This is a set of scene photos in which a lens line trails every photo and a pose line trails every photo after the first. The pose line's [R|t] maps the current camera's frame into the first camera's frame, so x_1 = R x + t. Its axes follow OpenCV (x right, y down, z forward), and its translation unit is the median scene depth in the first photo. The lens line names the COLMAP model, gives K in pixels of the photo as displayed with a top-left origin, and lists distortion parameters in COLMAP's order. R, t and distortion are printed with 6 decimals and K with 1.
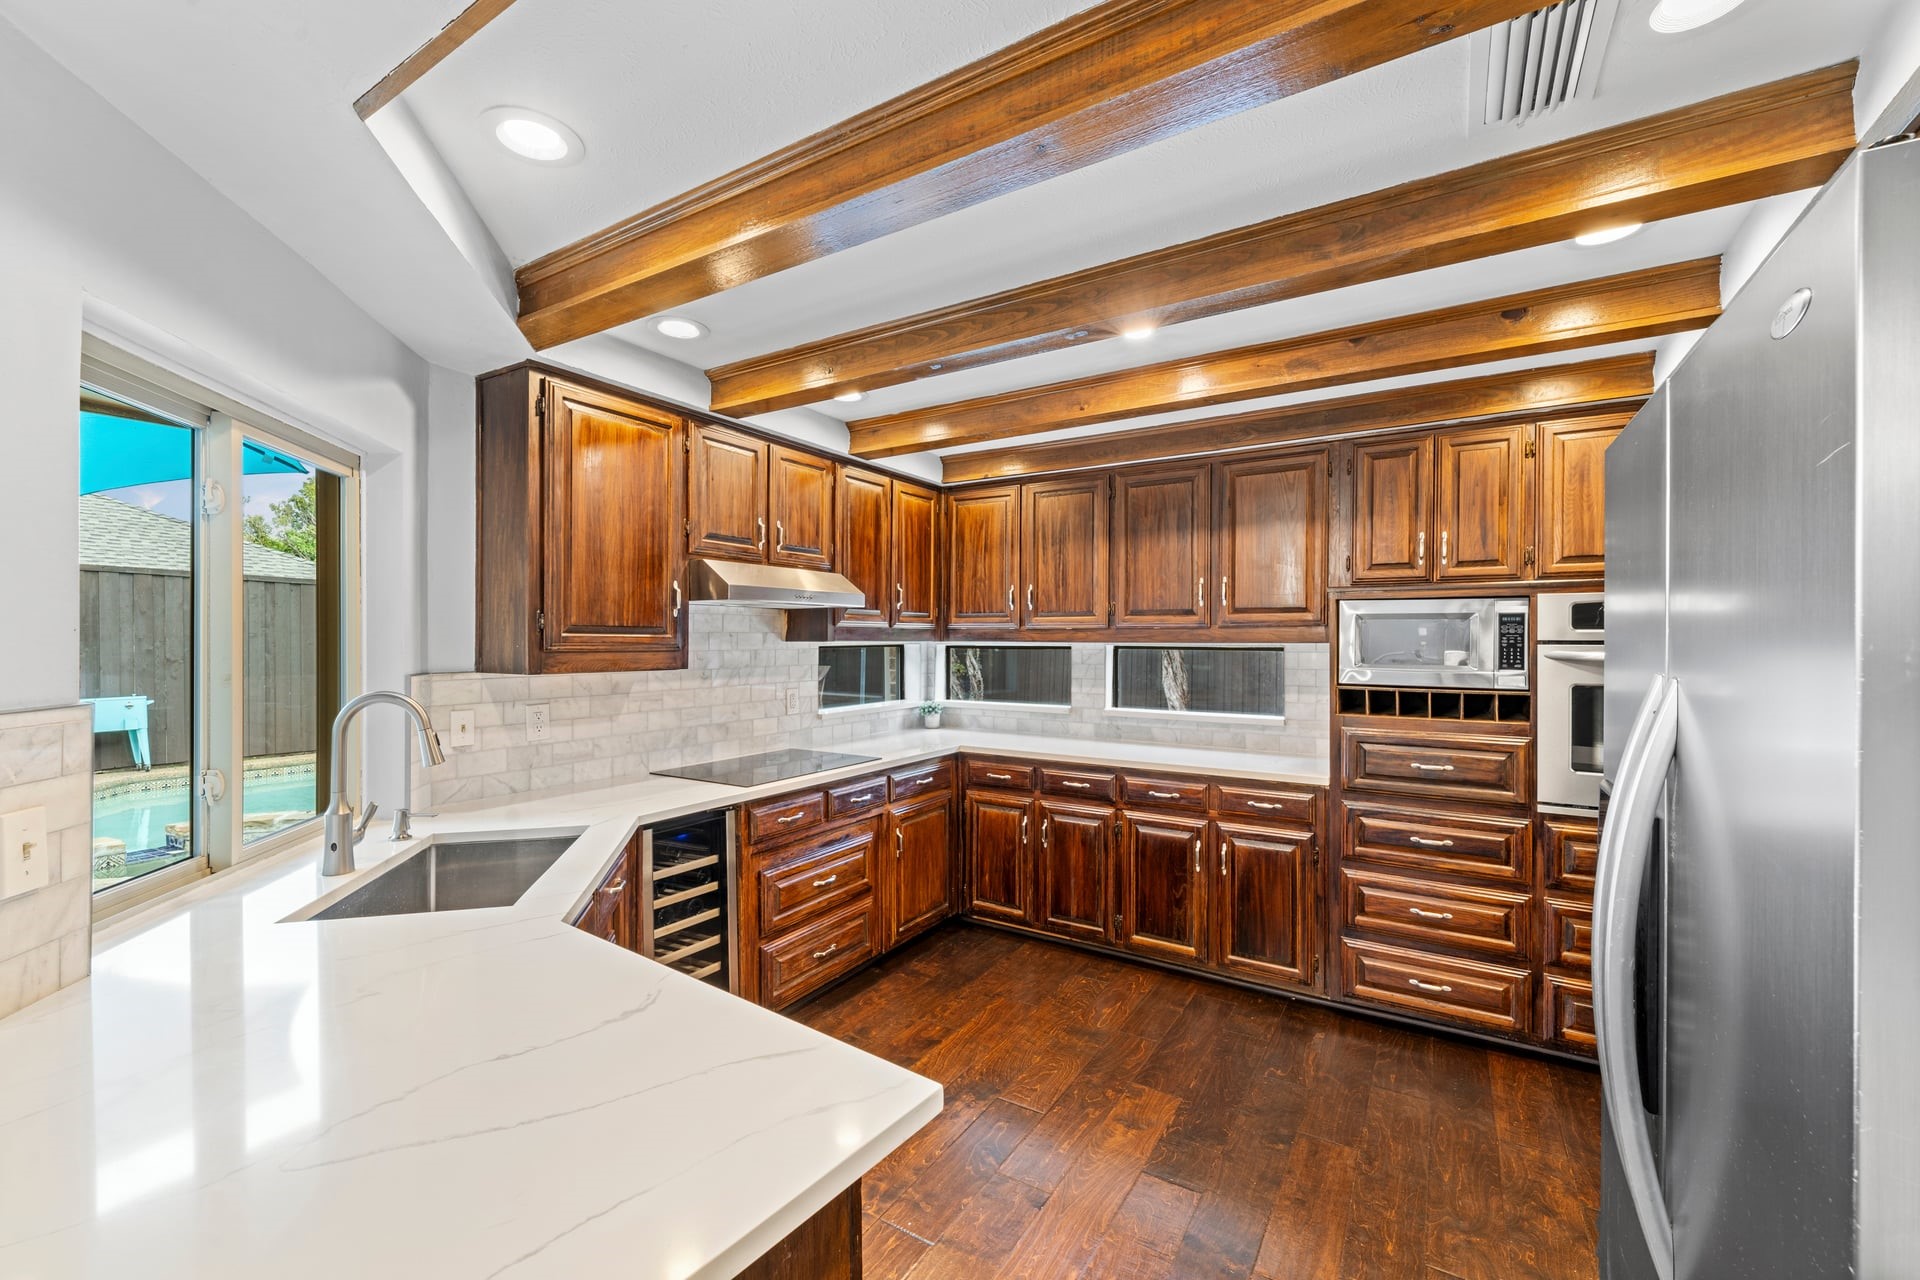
lens RADIAL K [[789.7, 0, 960.0], [0, 789.7, 640.0], [0, 0, 1]] dist [-0.002336, 0.000269]
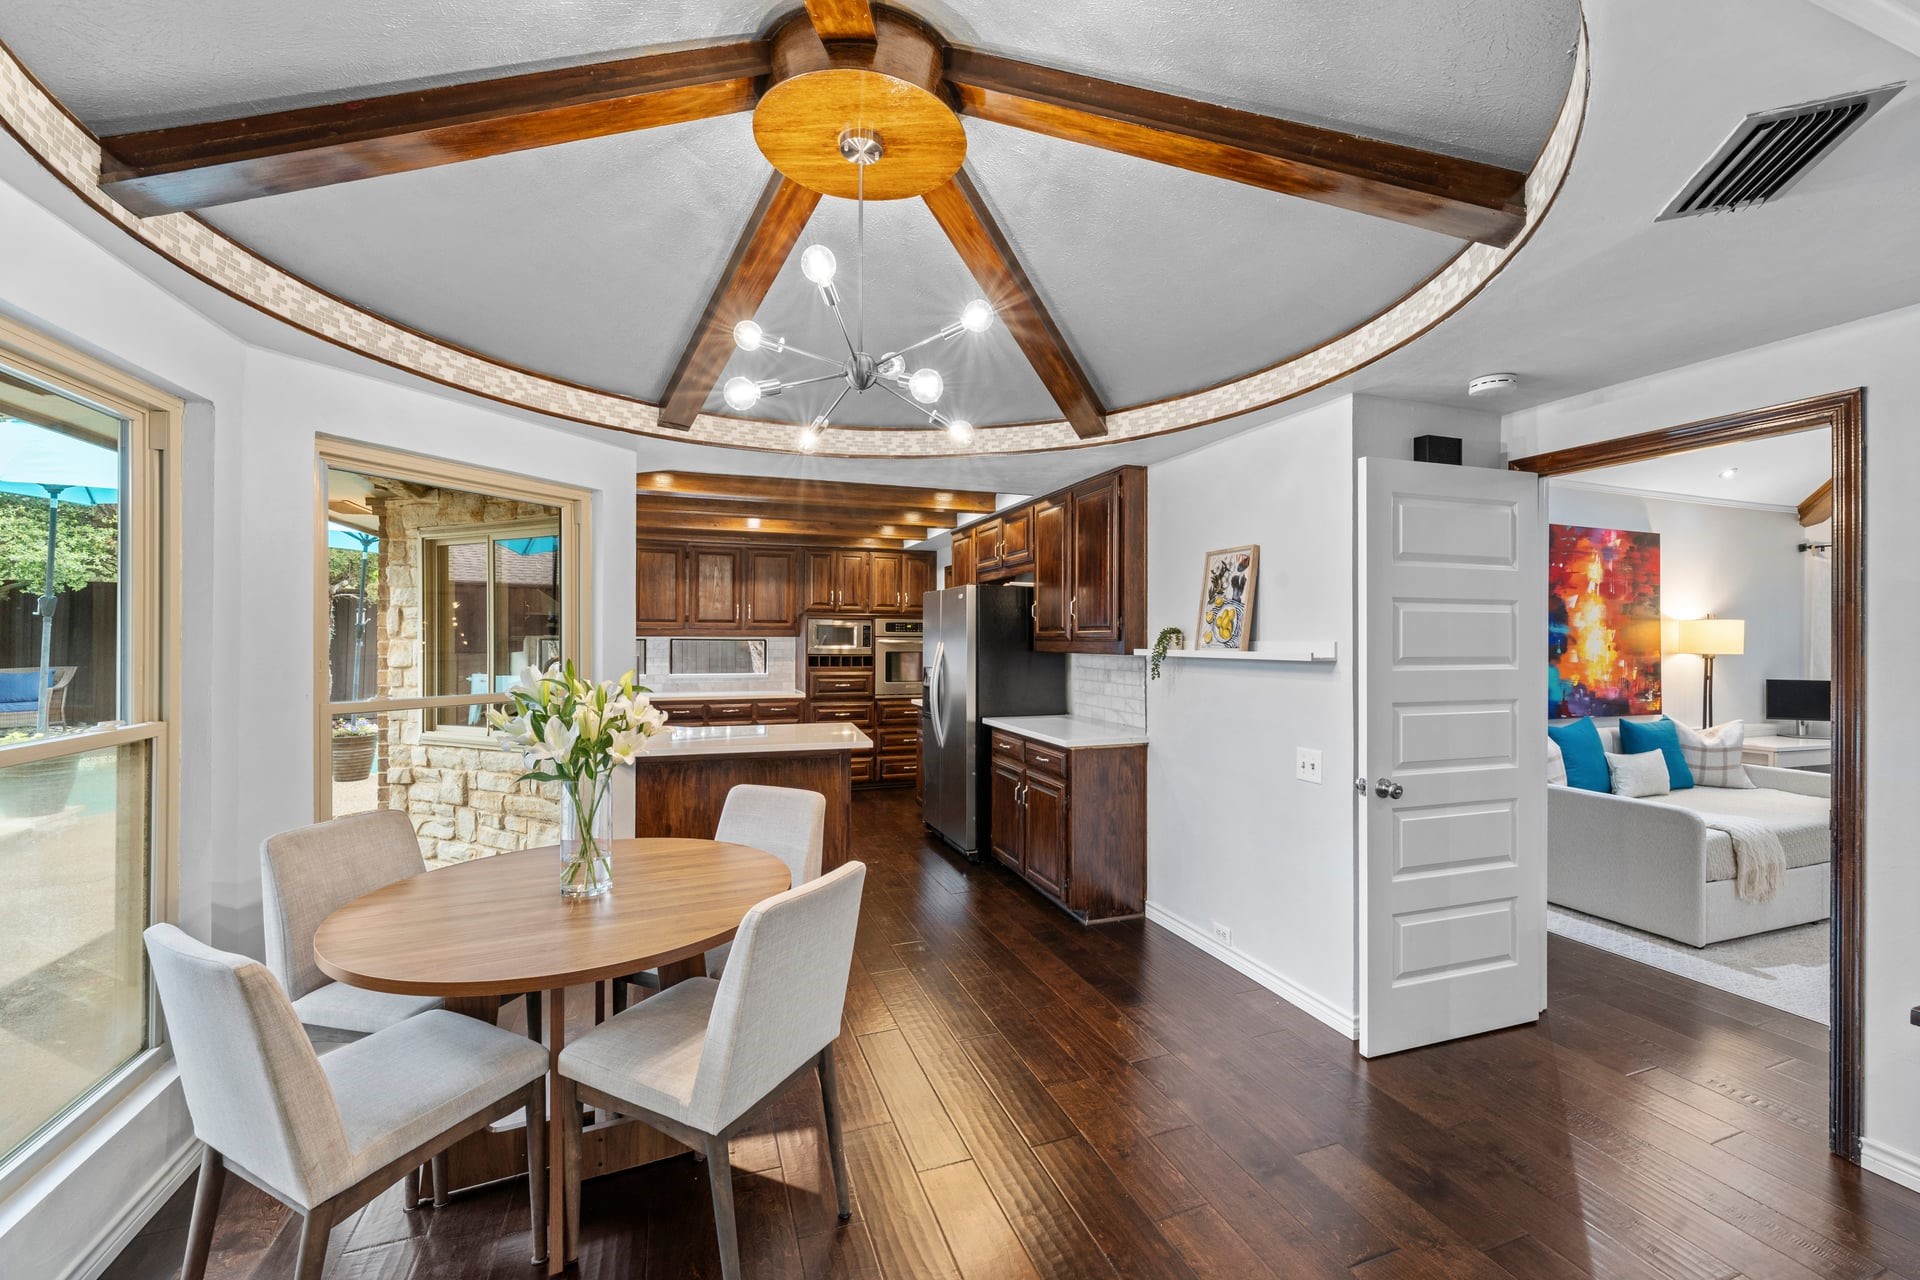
lens RADIAL K [[771.1, 0, 960.0], [0, 771.1, 640.0], [0, 0, 1]] dist [-0.006099, -0.000163]
pose [[0.616710, -0.002682, 0.787186, -0.912400], [-0.002151, 0.999985, 0.005092, -0.000021], [-0.787187, -0.004833, 0.616695, -0.672977]]
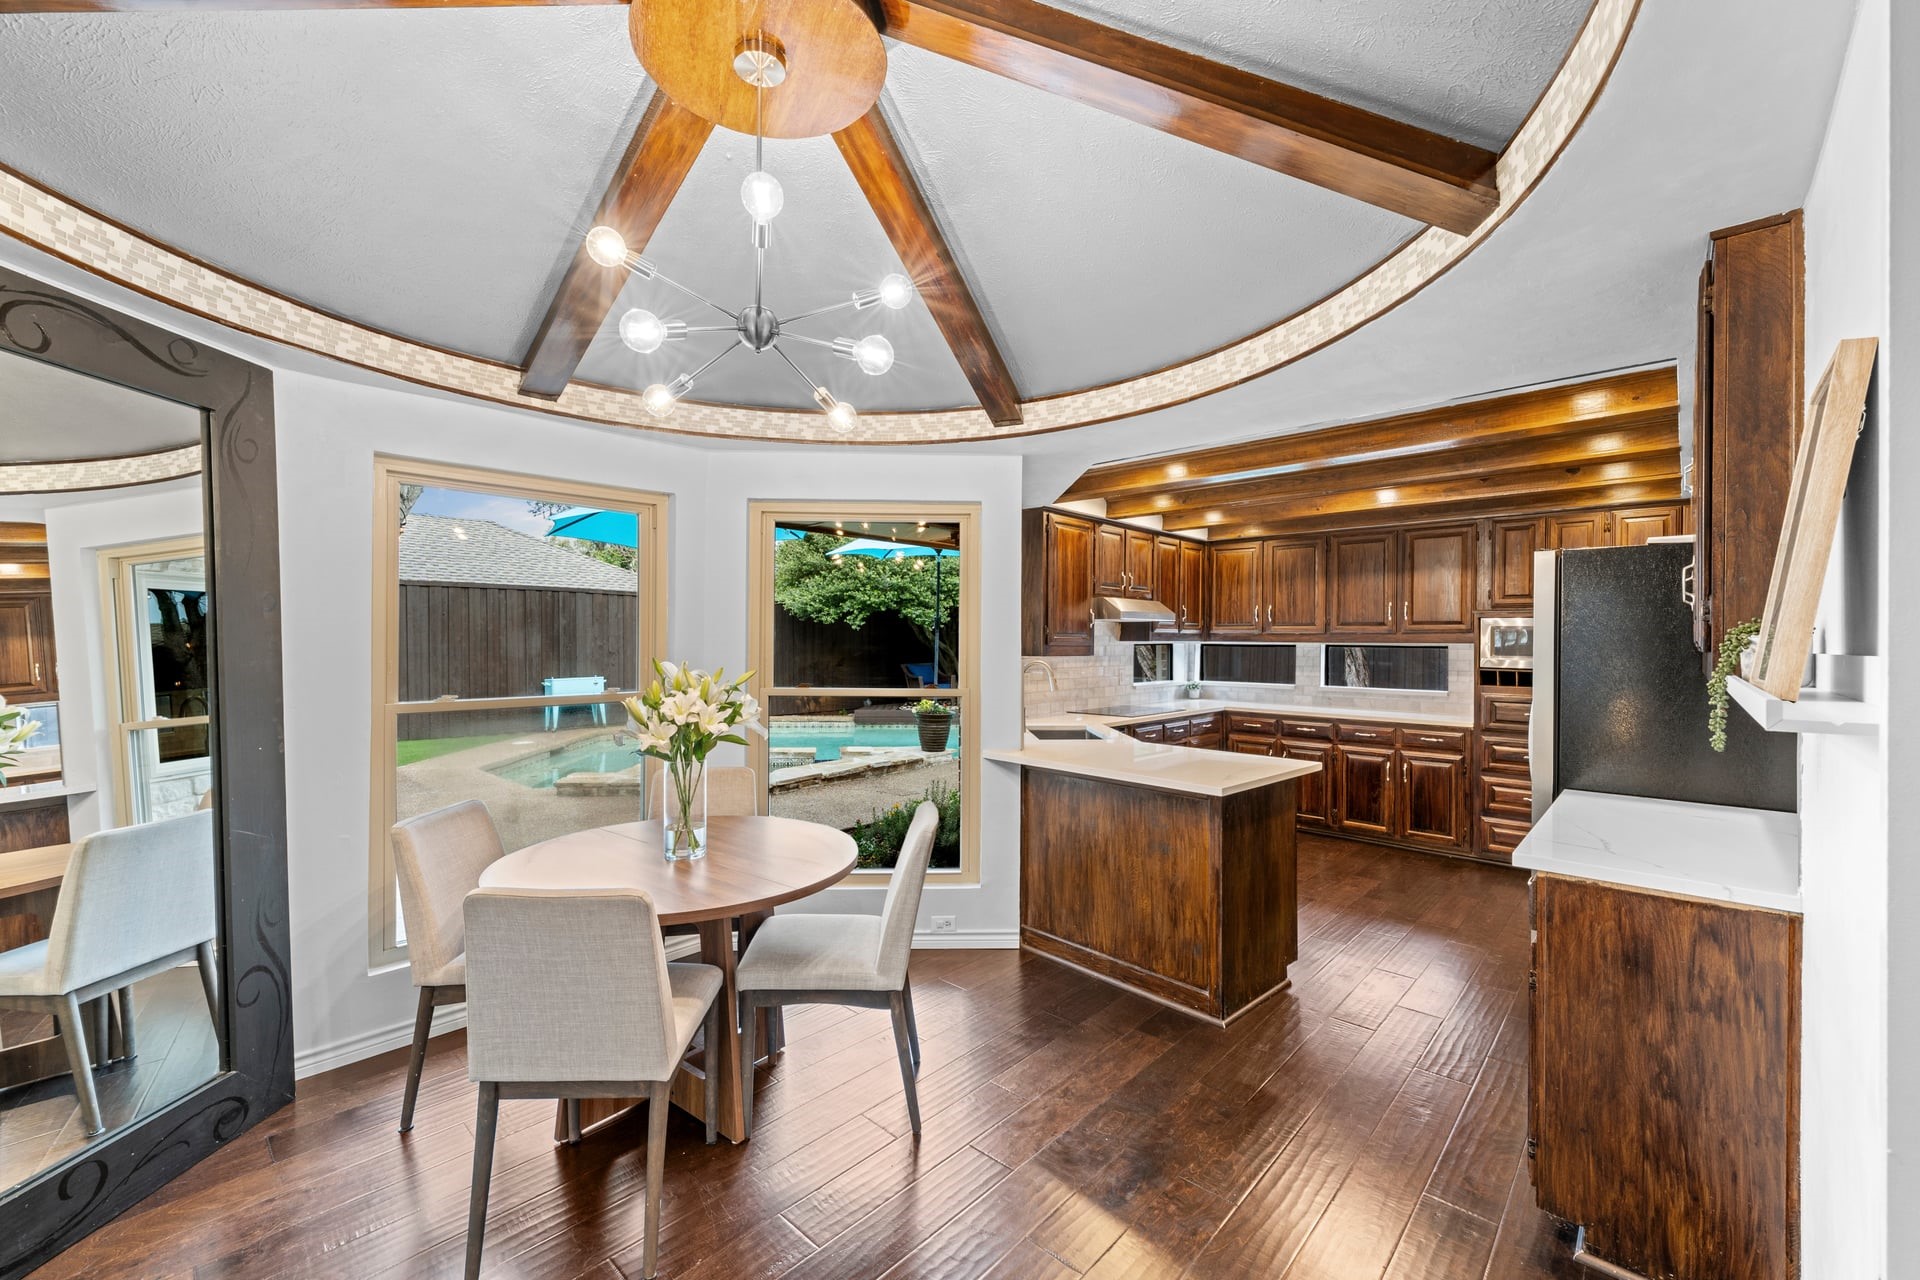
lens RADIAL K [[771.1, 0, 960.0], [0, 771.1, 640.0], [0, 0, 1]] dist [-0.006099, -0.000163]
pose [[0.980704, 0.003124, -0.195476, -0.250215], [-0.003235, 0.999995, -0.000247, 0.000707], [0.195474, 0.000875, 0.980708, -0.717992]]
